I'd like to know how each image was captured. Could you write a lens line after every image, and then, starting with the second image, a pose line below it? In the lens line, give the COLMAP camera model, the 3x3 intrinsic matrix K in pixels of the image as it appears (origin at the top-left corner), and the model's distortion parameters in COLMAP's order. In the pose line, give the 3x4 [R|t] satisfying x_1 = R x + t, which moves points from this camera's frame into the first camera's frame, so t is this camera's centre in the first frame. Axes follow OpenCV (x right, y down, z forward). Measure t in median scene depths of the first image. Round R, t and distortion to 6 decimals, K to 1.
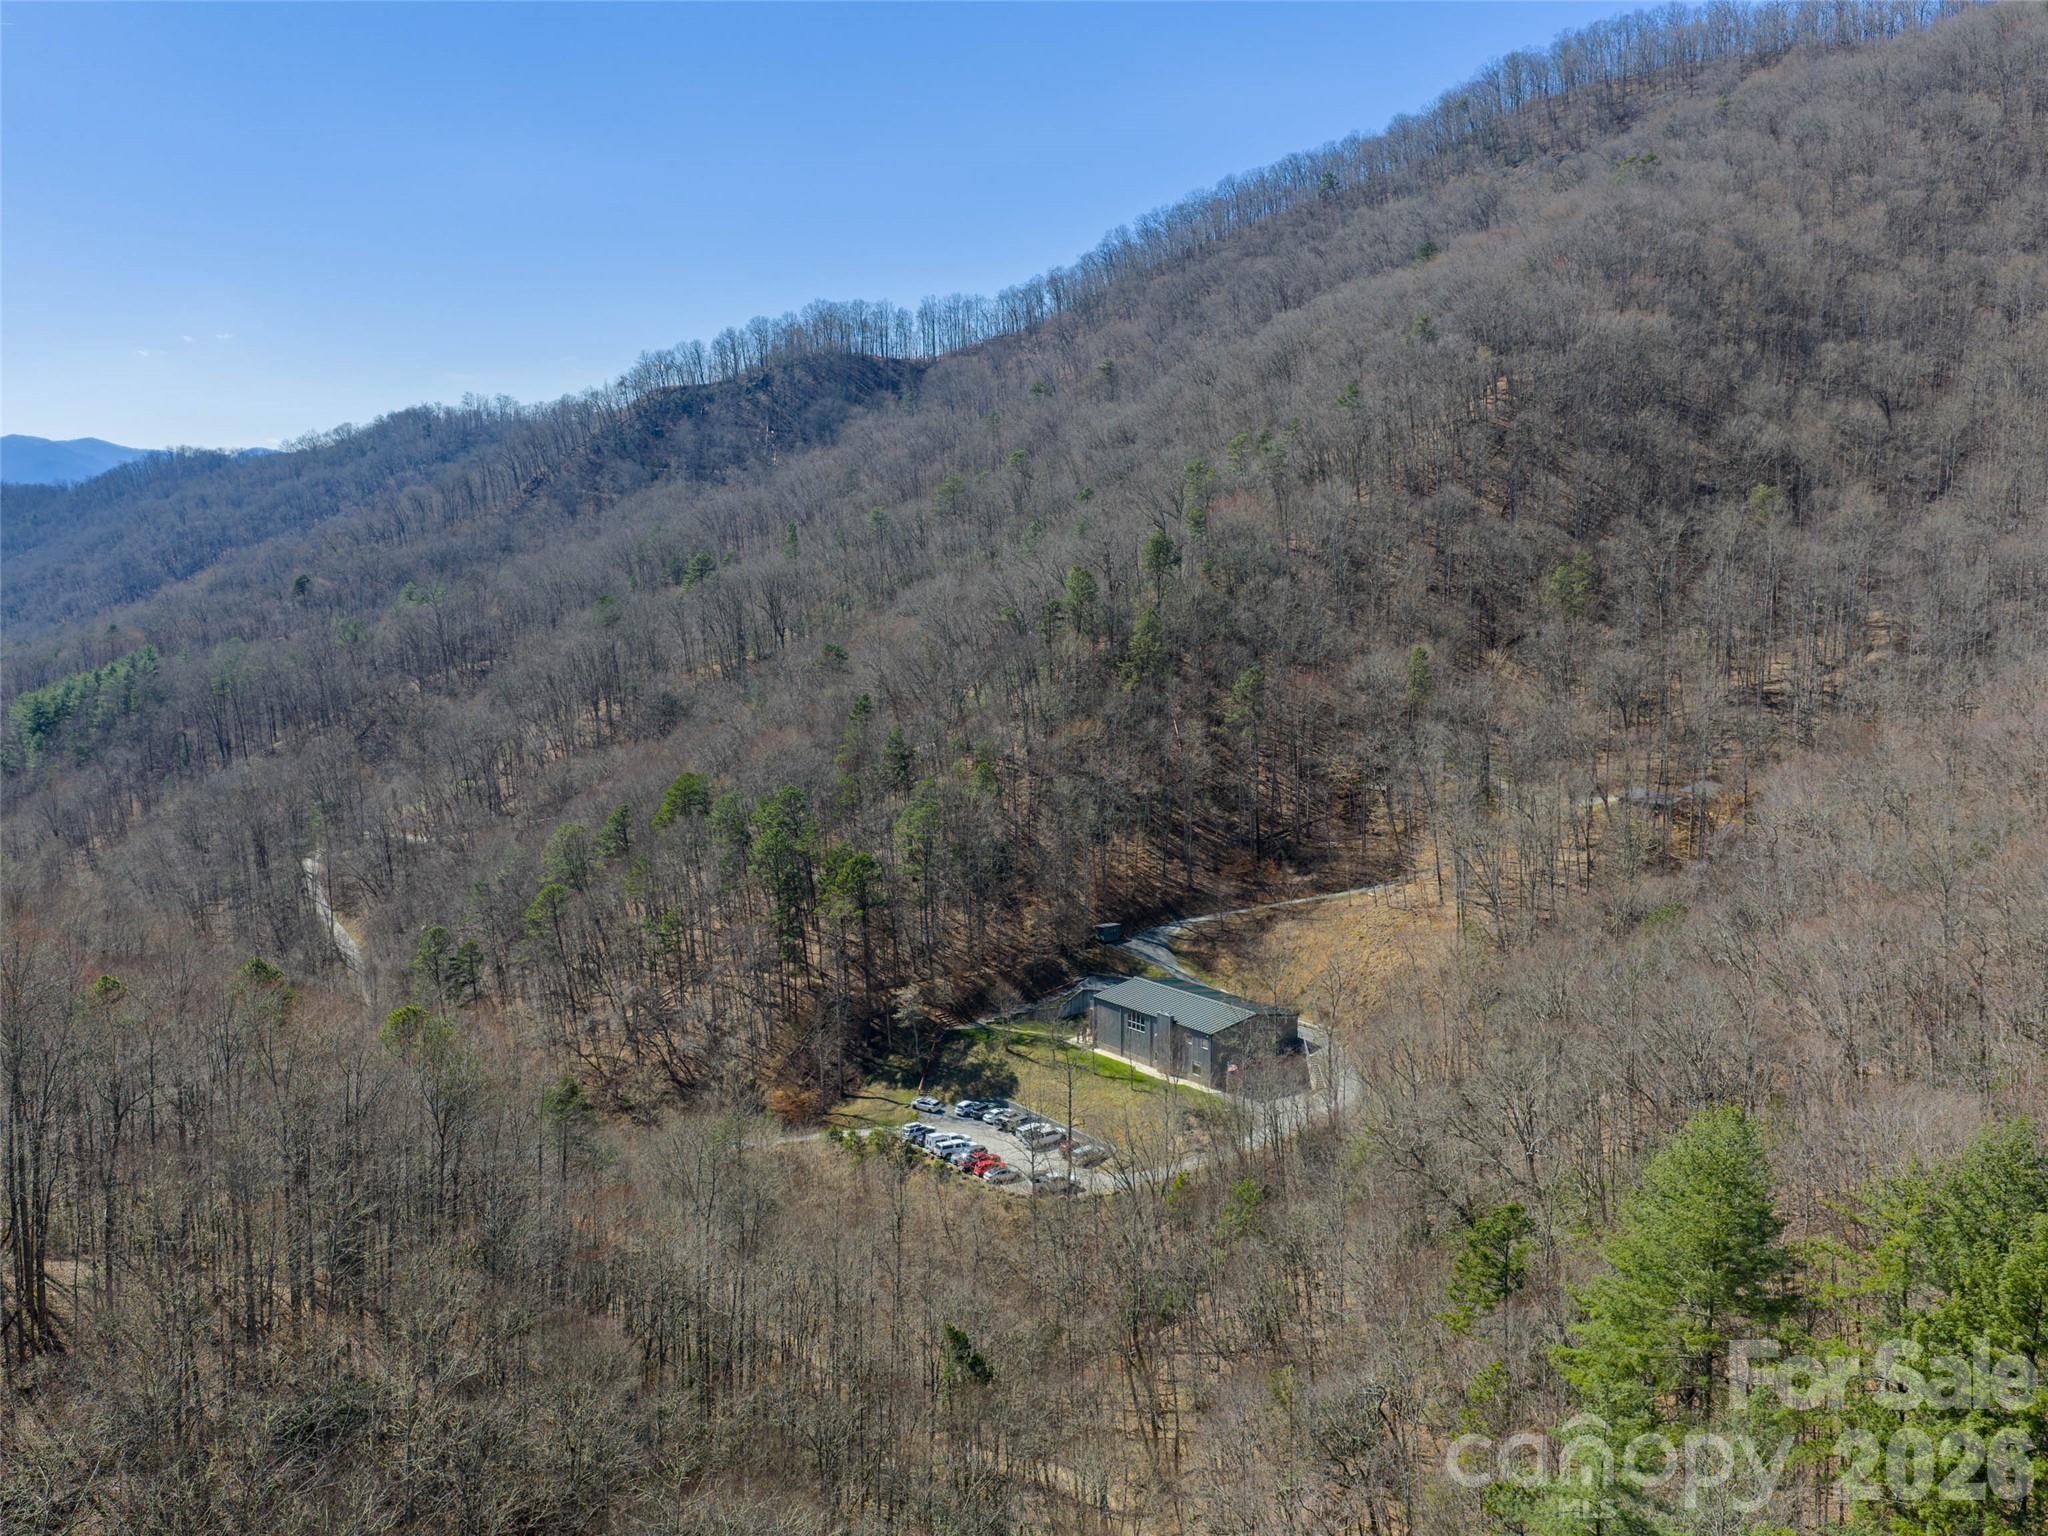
lens RADIAL K [[1887.7, 0, 1024.0], [0, 1887.7, 768.0], [0, 0, 1]] dist [0.005062, -0.008761]
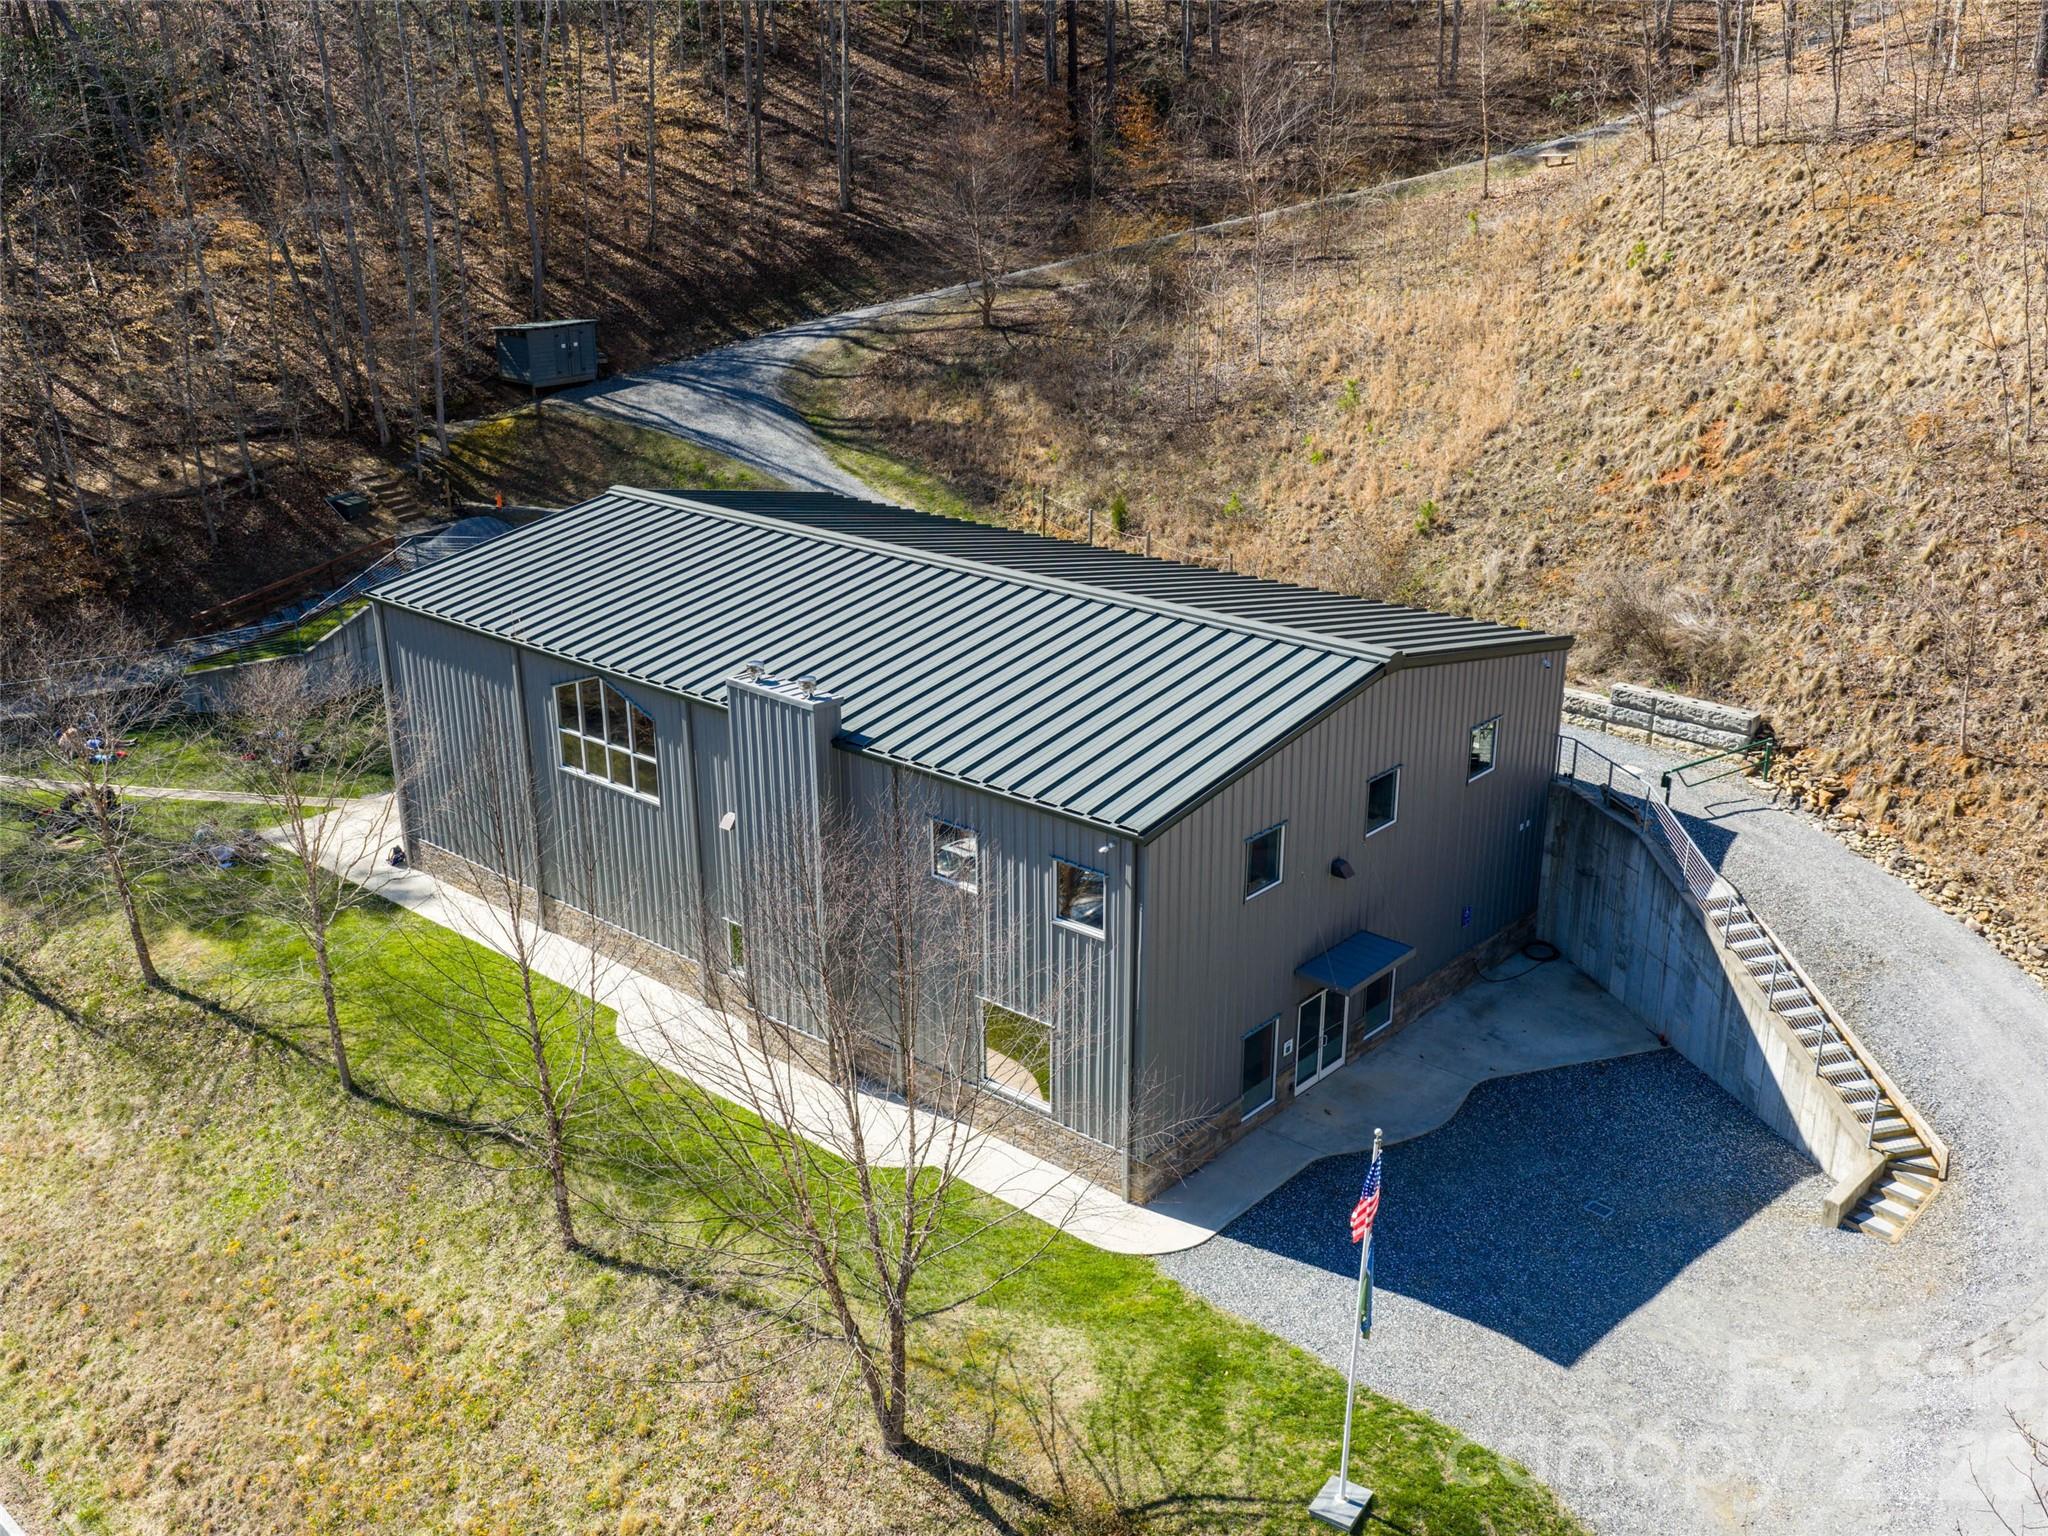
lens RADIAL K [[1887.7, 0, 1024.0], [0, 1887.7, 768.0], [0, 0, 1]] dist [0.005062, -0.008761]
pose [[0.981674, -0.074422, 0.175437, 0.063293], [0.038229, 0.978784, 0.201295, 0.100595], [-0.186696, -0.190899, 0.963692, 0.799458]]
